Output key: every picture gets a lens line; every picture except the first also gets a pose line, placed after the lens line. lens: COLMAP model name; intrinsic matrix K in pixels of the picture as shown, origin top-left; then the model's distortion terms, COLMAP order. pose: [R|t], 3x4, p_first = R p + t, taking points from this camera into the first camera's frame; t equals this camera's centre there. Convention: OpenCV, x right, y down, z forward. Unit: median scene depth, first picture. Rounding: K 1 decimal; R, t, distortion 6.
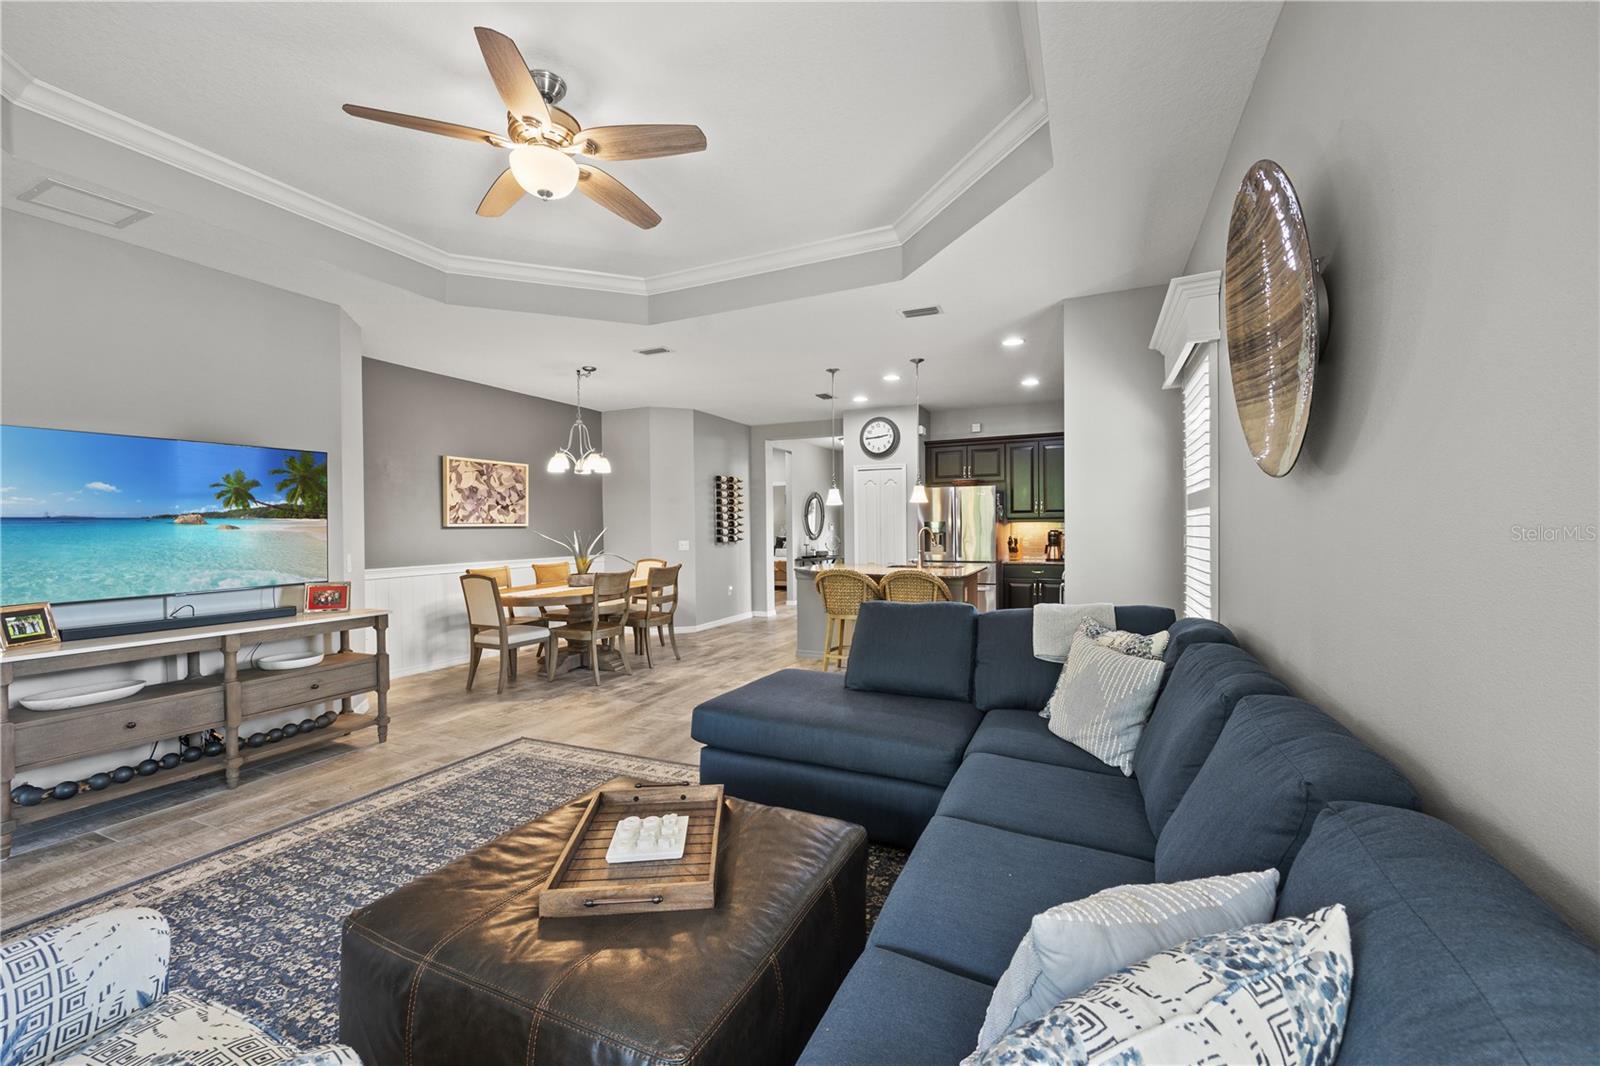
lens RADIAL K [[640.8, 0, 802.6], [0, 640.8, 532.1], [0, 0, 1]] dist [-0.000619, -0.000143]
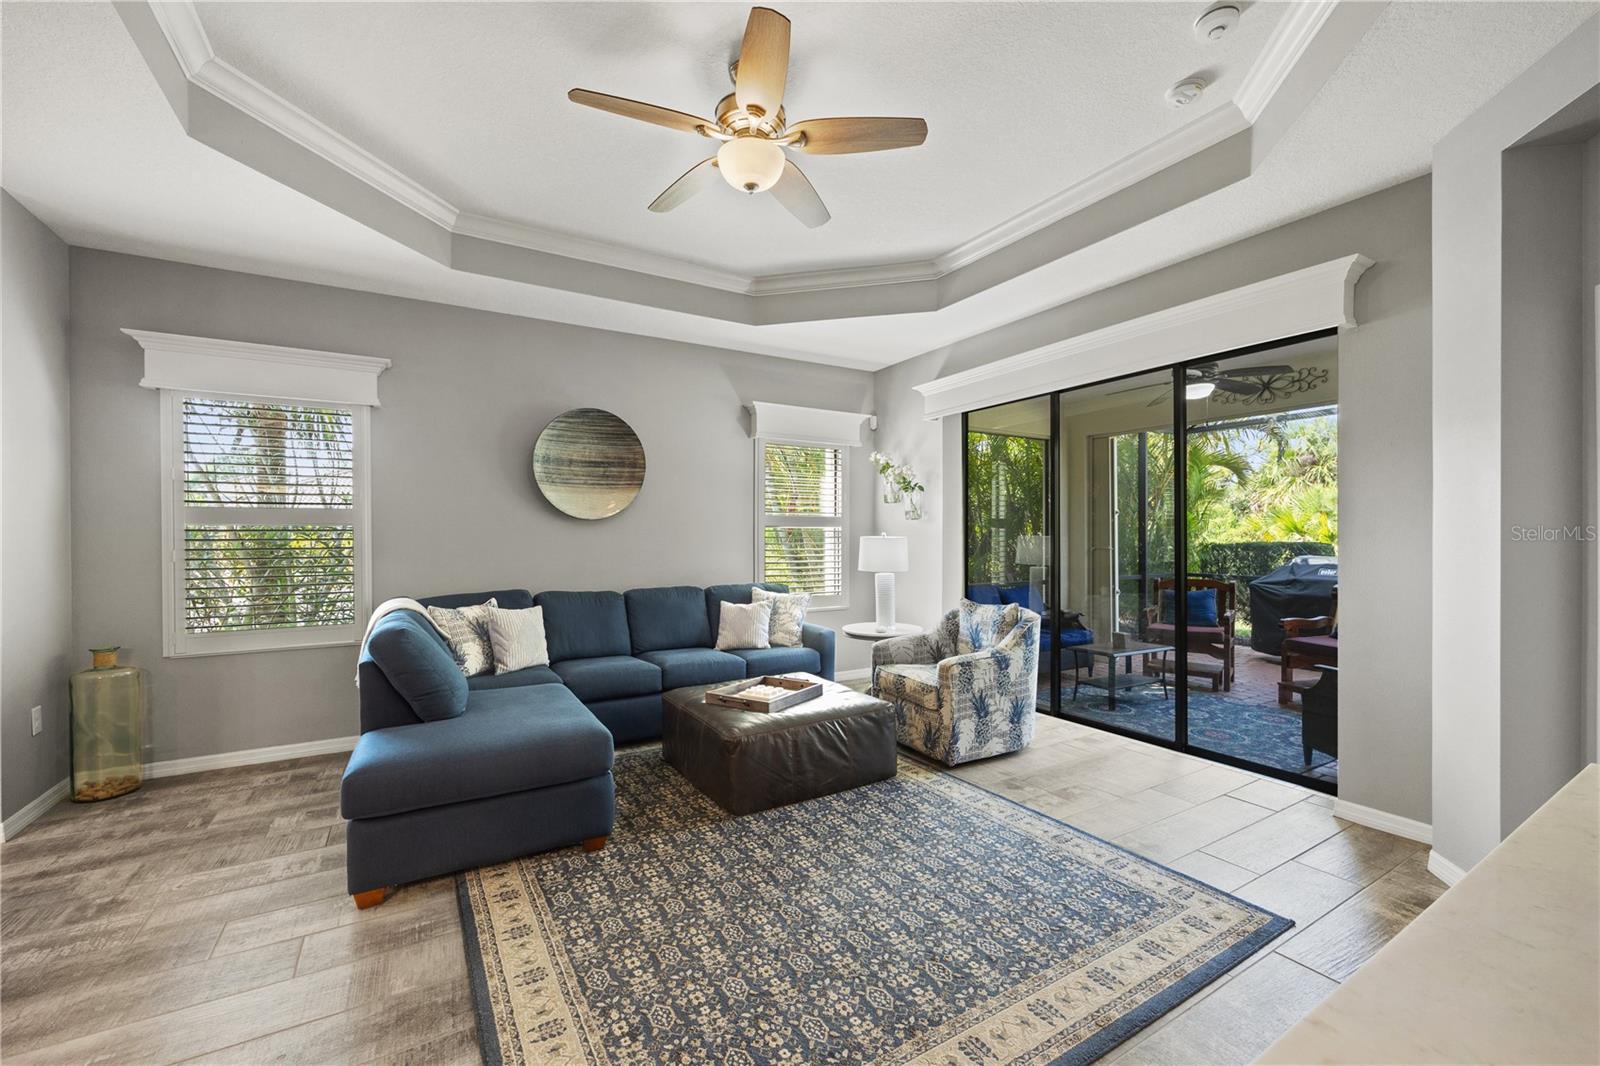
lens RADIAL K [[649.3, 0, 793.5], [0, 649.3, 536.6], [0, 0, 1]] dist [-0.002126, 0.000018]
pose [[-0.818929, 0.011196, 0.573786, -0.382698], [0.014589, 0.999893, 0.001311, -0.000414], [-0.573710, 0.009445, -0.819004, 0.671768]]
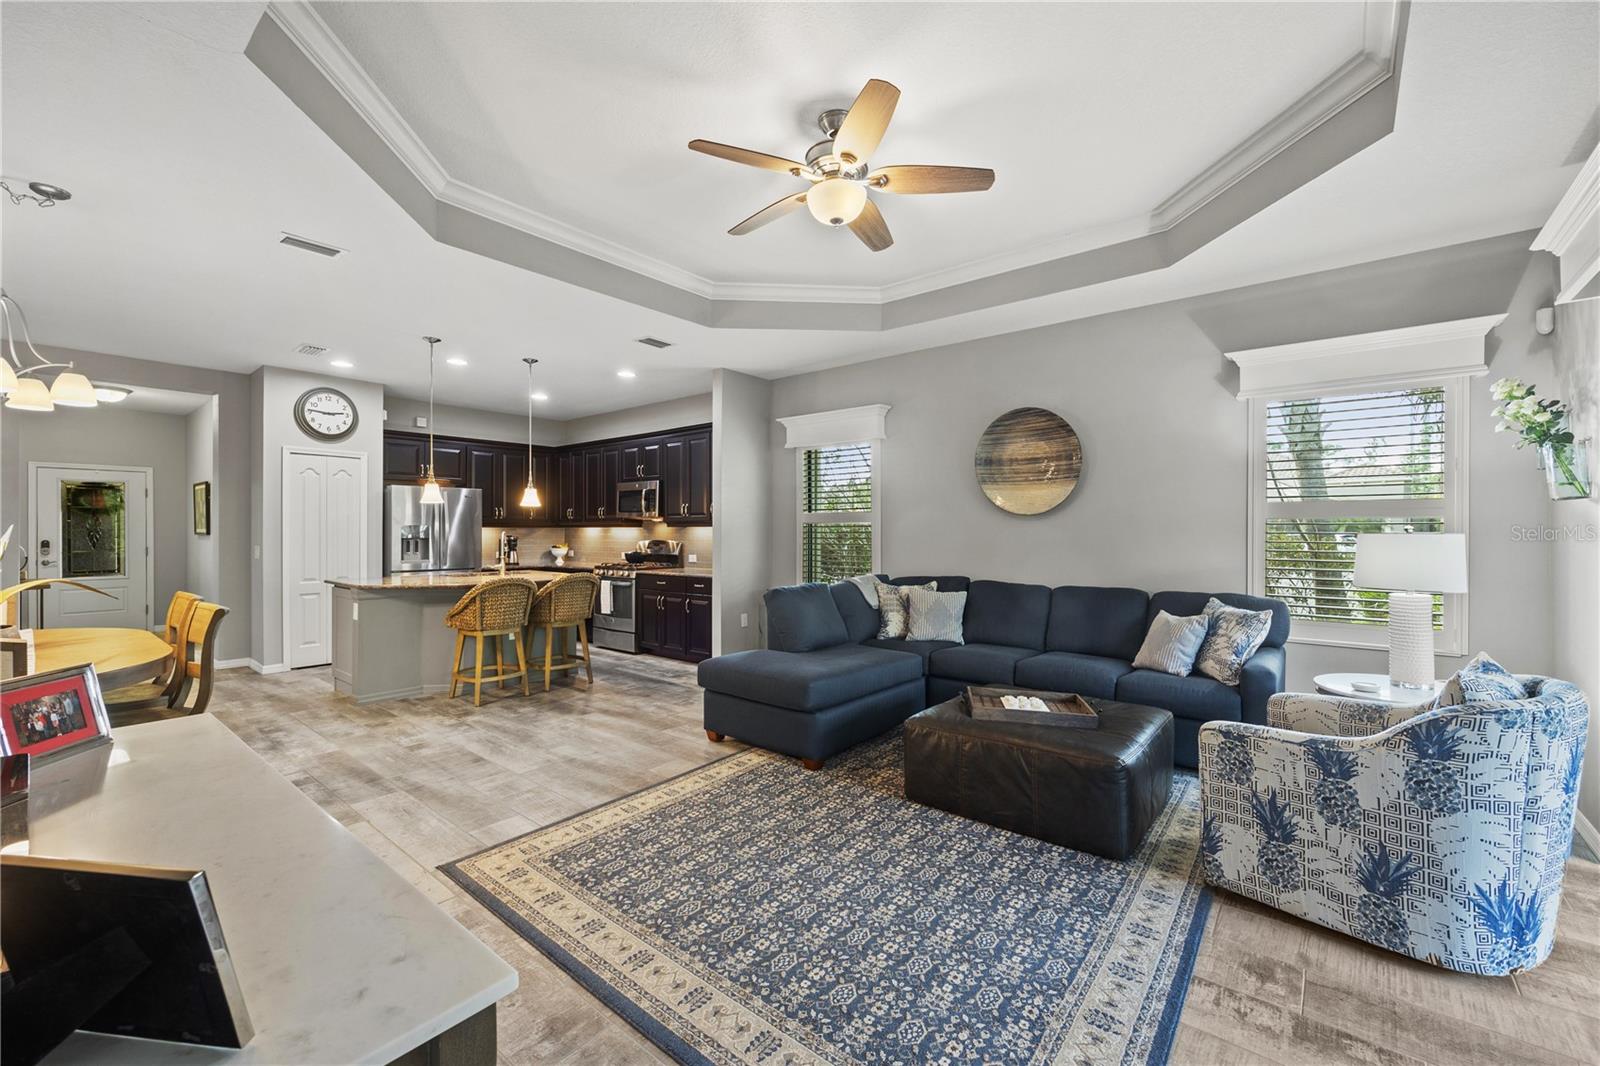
lens RADIAL K [[645.8, 0, 798.2], [0, 645.8, 529.9], [0, 0, 1]] dist [-0.003689, -0.000446]
pose [[0.261949, 0.011165, 0.965017, -0.557313], [0.004257, 0.999910, -0.012724, 0.003777], [-0.965072, 0.007441, 0.261878, 0.296299]]
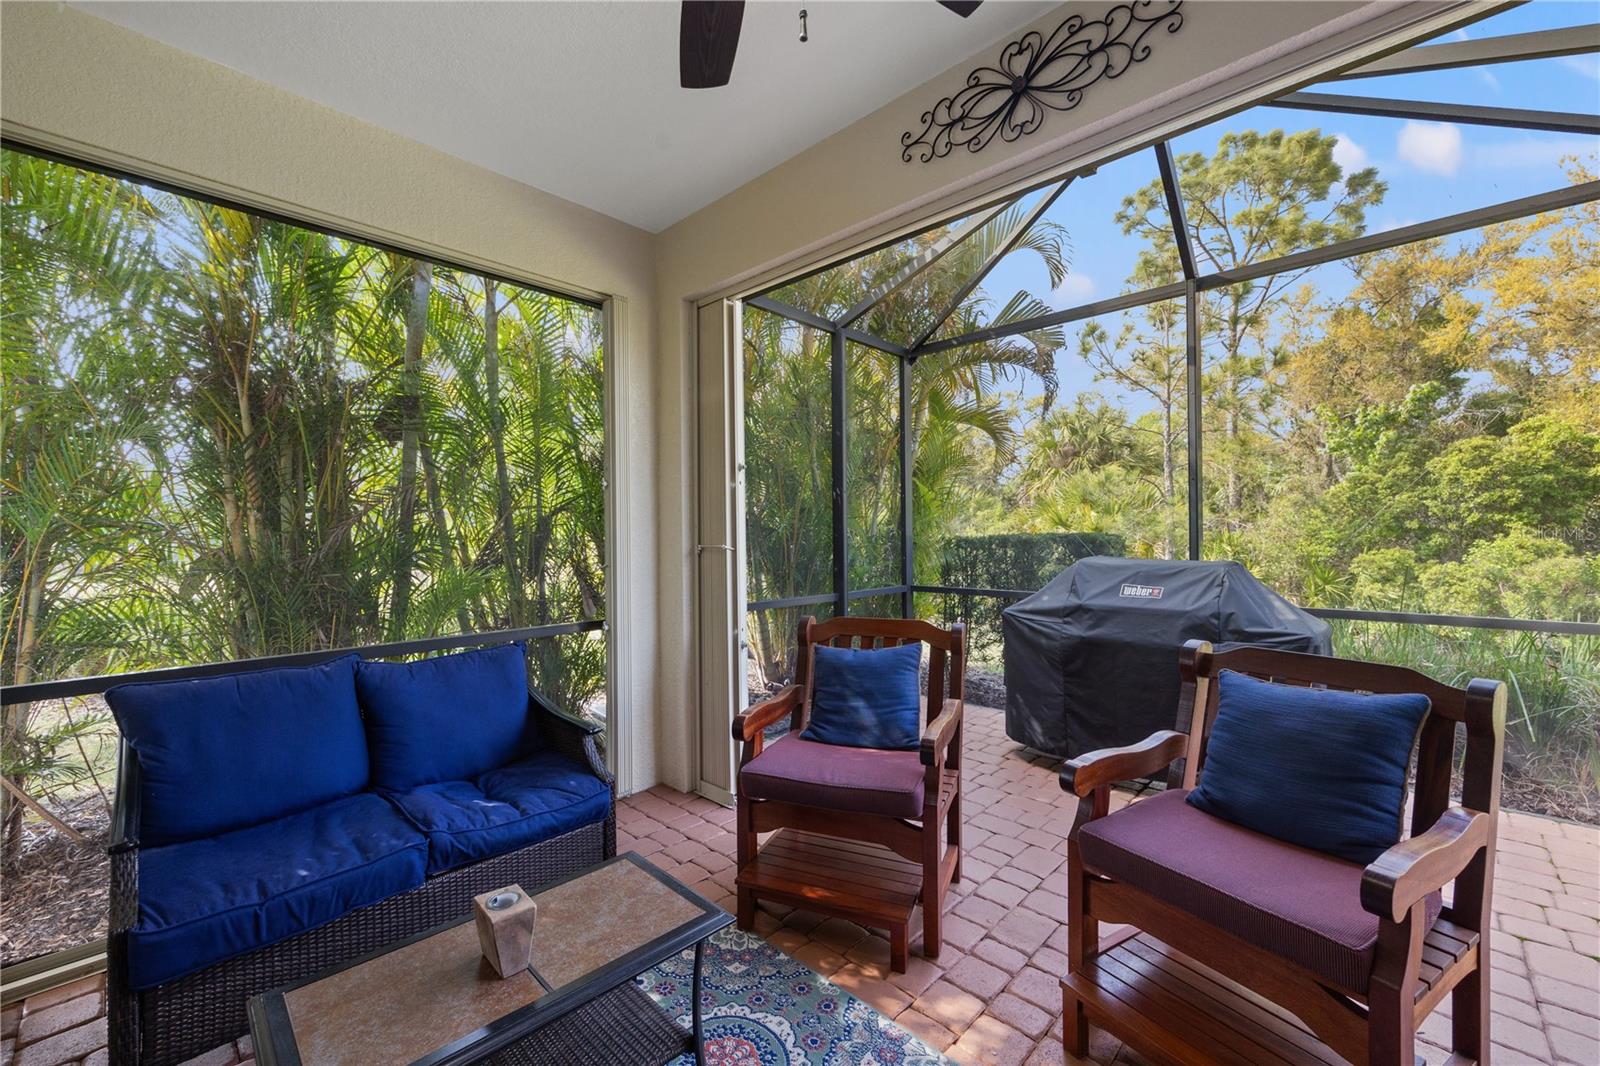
lens RADIAL K [[646.8, 0, 798.6], [0, 646.8, 529.8], [0, 0, 1]] dist [0.001086, 0.000020]
pose [[-0.945881, 0.019515, 0.323926, -0.399341], [0.019780, 0.999801, -0.002473, 0.016787], [-0.323910, 0.004068, -0.946079, -0.041149]]
